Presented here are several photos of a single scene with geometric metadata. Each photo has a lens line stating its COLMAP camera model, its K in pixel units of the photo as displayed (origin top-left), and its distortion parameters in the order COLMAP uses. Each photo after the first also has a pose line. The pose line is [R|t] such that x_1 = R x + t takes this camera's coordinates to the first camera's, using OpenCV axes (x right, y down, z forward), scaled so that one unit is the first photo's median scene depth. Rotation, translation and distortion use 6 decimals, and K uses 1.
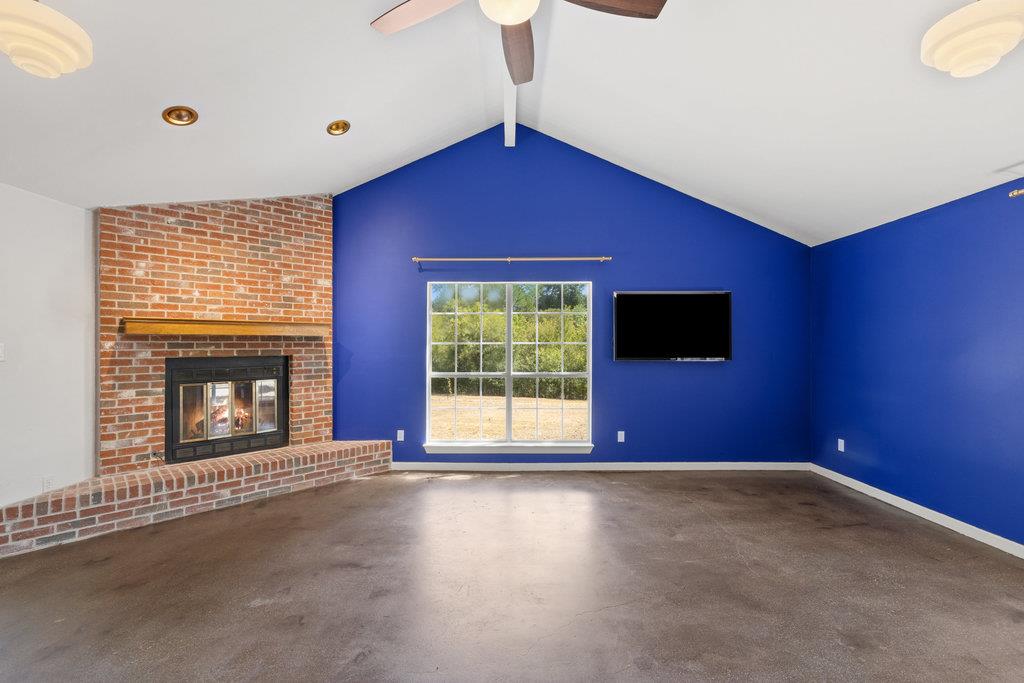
lens RADIAL K [[431.9, 0, 512.0], [0, 431.9, 341.5], [0, 0, 1]] dist [0.003378, -0.000511]
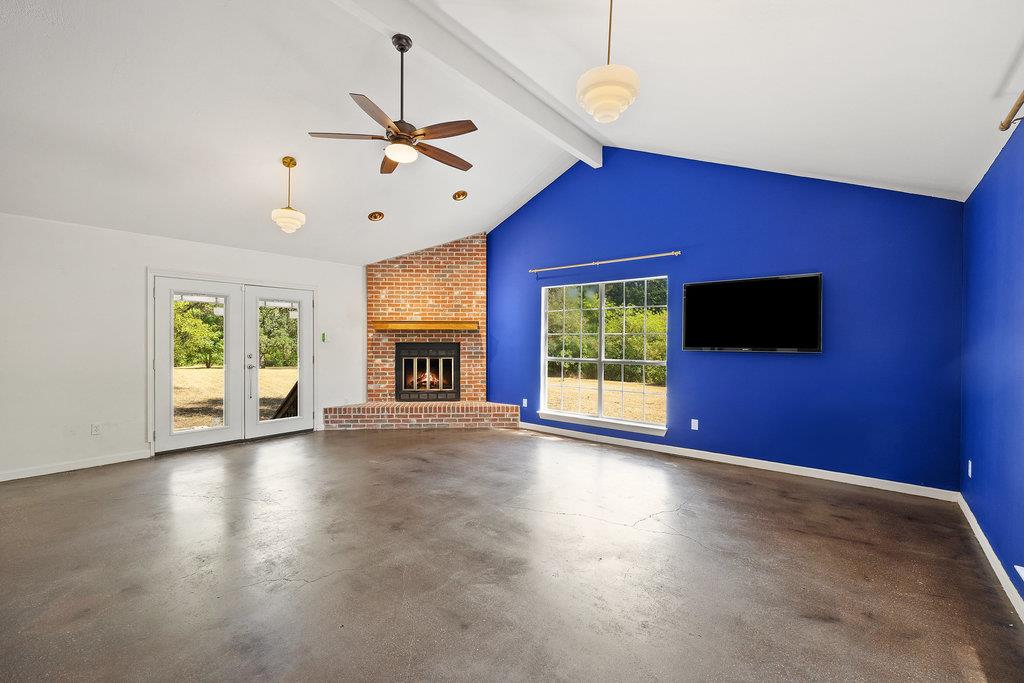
lens RADIAL K [[431.9, 0, 512.0], [0, 431.9, 341.5], [0, 0, 1]] dist [0.003378, -0.000511]
pose [[0.771648, 0.006516, -0.636016, 0.690811], [0.000810, 0.999937, 0.011226, 0.013362], [0.636049, -0.009178, 0.771594, -0.079120]]
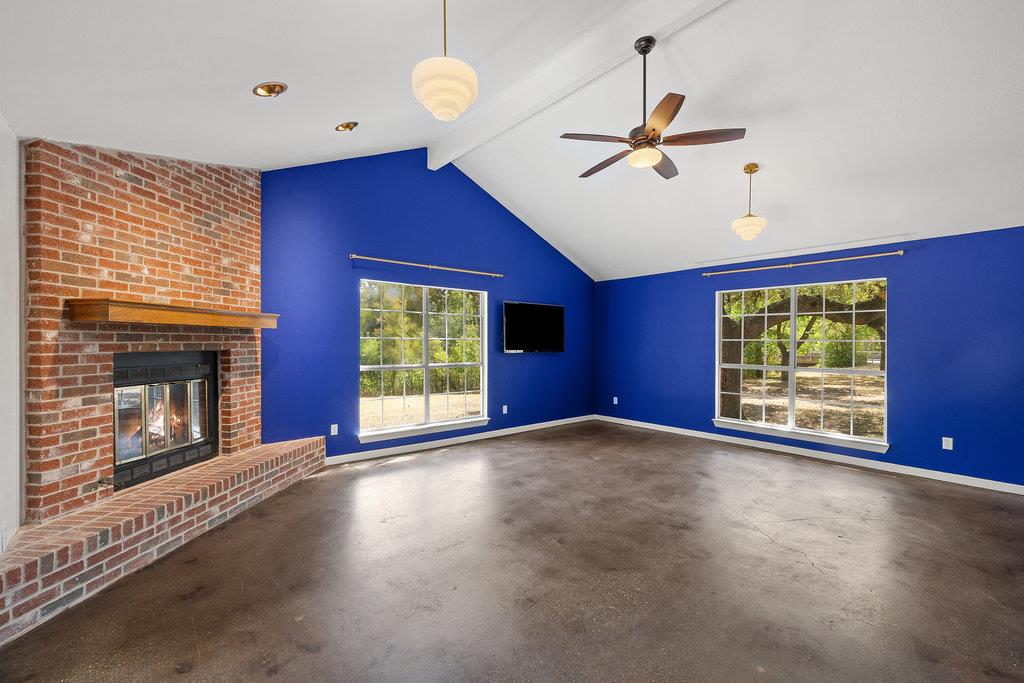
lens RADIAL K [[423.9, 0, 512.0], [0, 423.9, 341.5], [0, 0, 1]] dist [-0.001235, 0.000203]
pose [[0.763224, 0.006876, 0.646098, -0.704258], [-0.011945, 0.999923, 0.003469, 0.005716], [-0.646024, -0.010365, 0.763247, -0.016445]]
